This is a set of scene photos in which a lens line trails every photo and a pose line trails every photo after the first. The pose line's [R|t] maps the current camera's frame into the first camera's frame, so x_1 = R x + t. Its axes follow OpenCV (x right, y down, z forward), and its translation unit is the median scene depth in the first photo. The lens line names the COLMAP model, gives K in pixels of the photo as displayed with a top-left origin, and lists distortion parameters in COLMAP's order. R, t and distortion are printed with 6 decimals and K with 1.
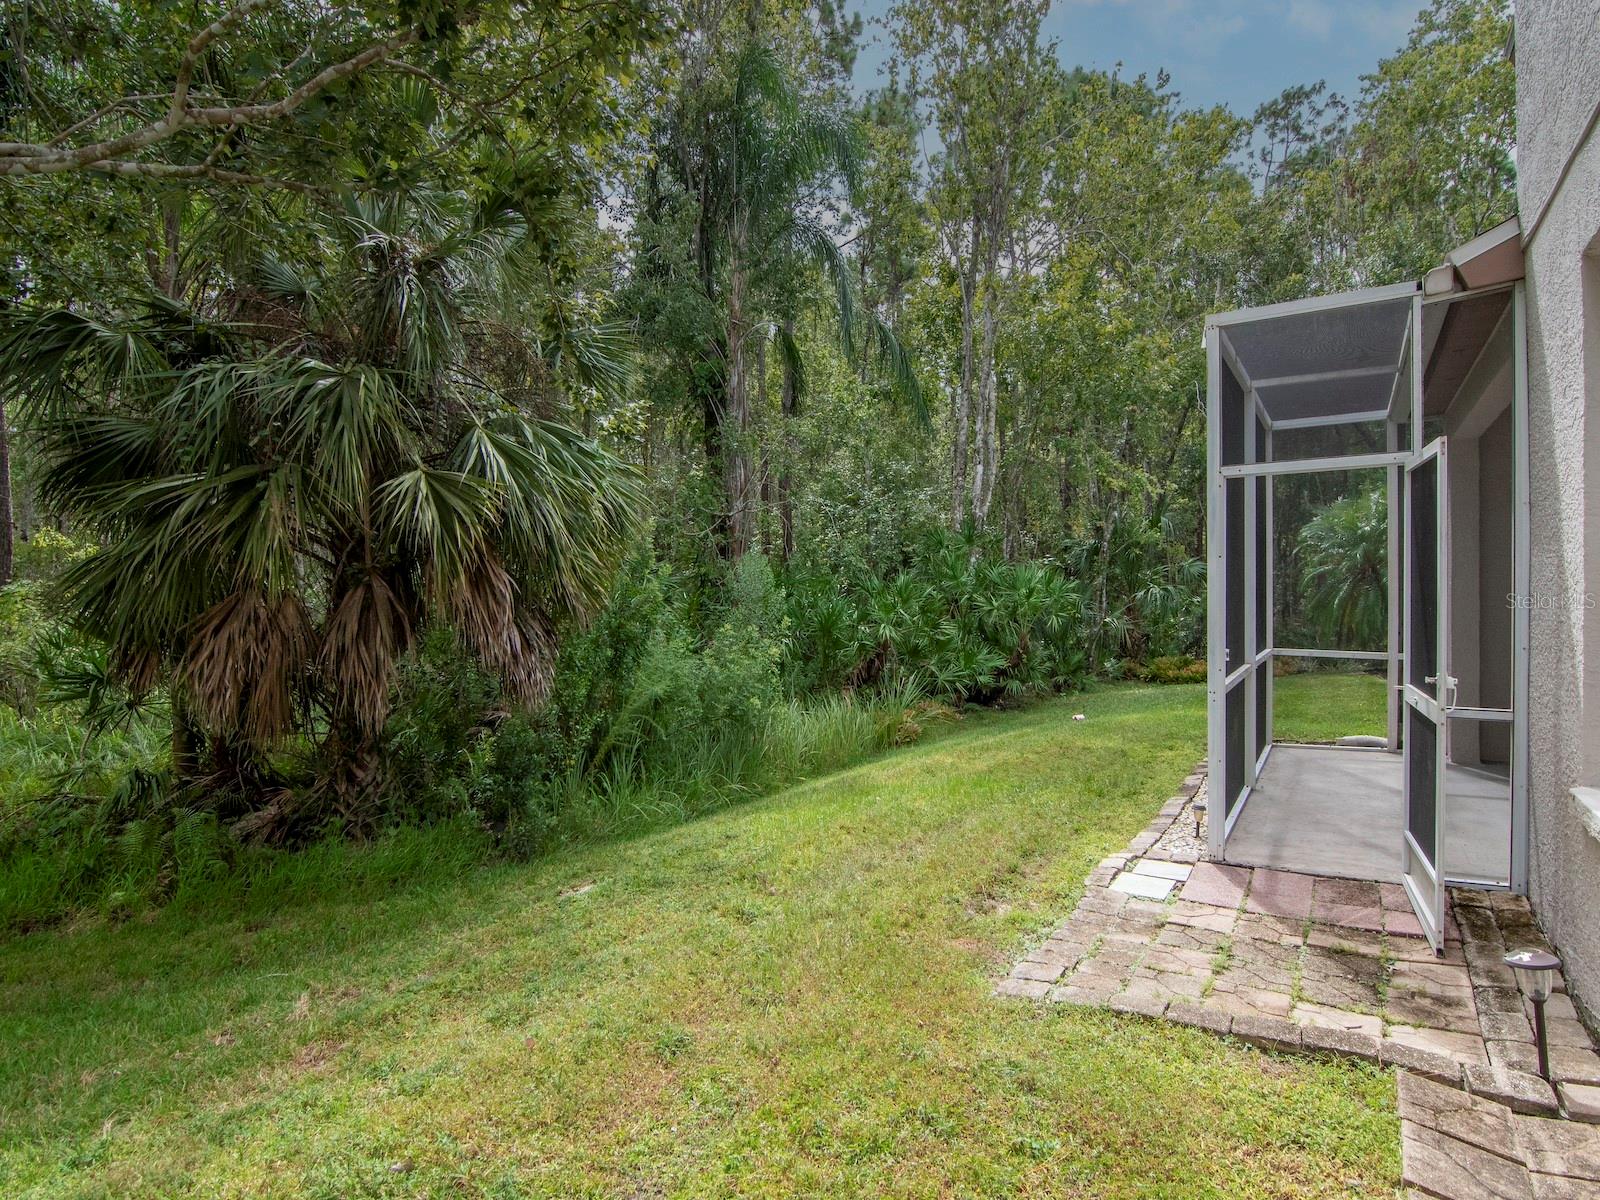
lens RADIAL K [[784.8, 0, 805.5], [0, 784.8, 593.8], [0, 0, 1]] dist [-0.000840, -0.000269]
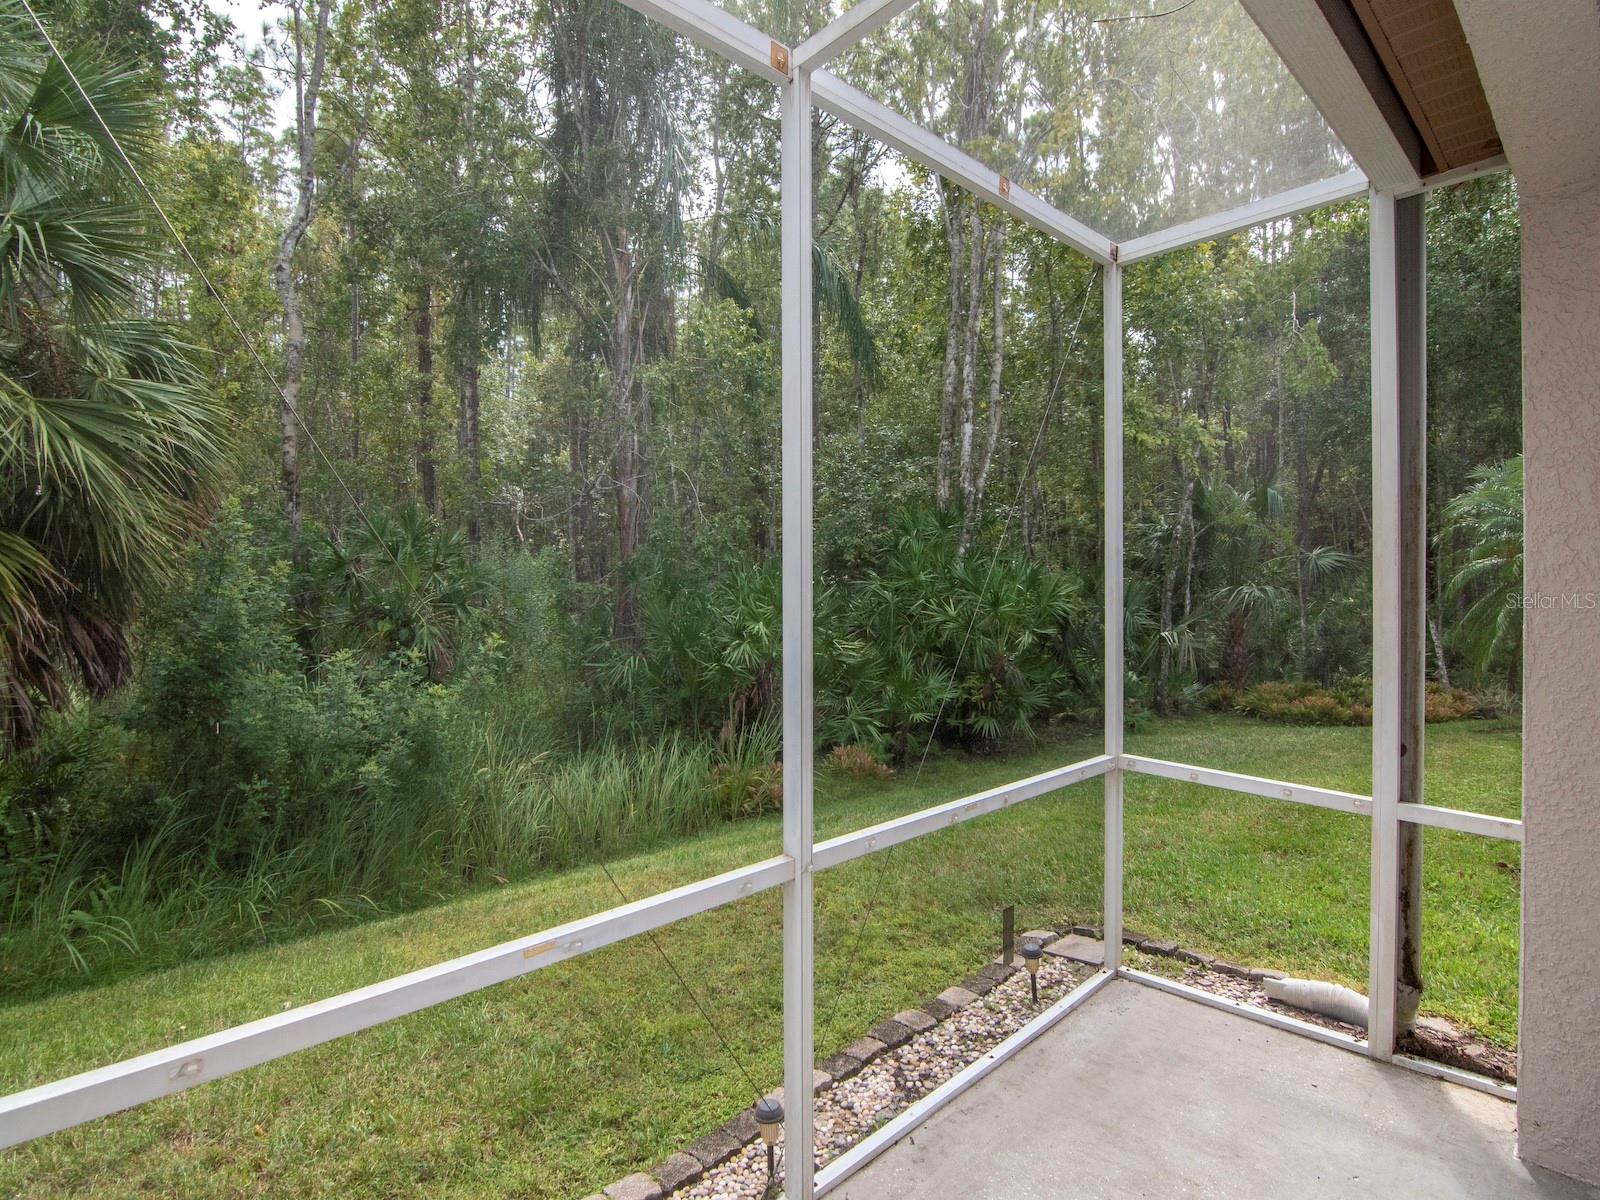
lens RADIAL K [[784.8, 0, 805.5], [0, 784.8, 593.8], [0, 0, 1]] dist [-0.000840, -0.000269]
pose [[0.976458, -0.004051, -0.215669, 0.252808], [0.003595, 0.999990, -0.002508, -0.001042], [0.215677, 0.001674, 0.976463, 0.263576]]
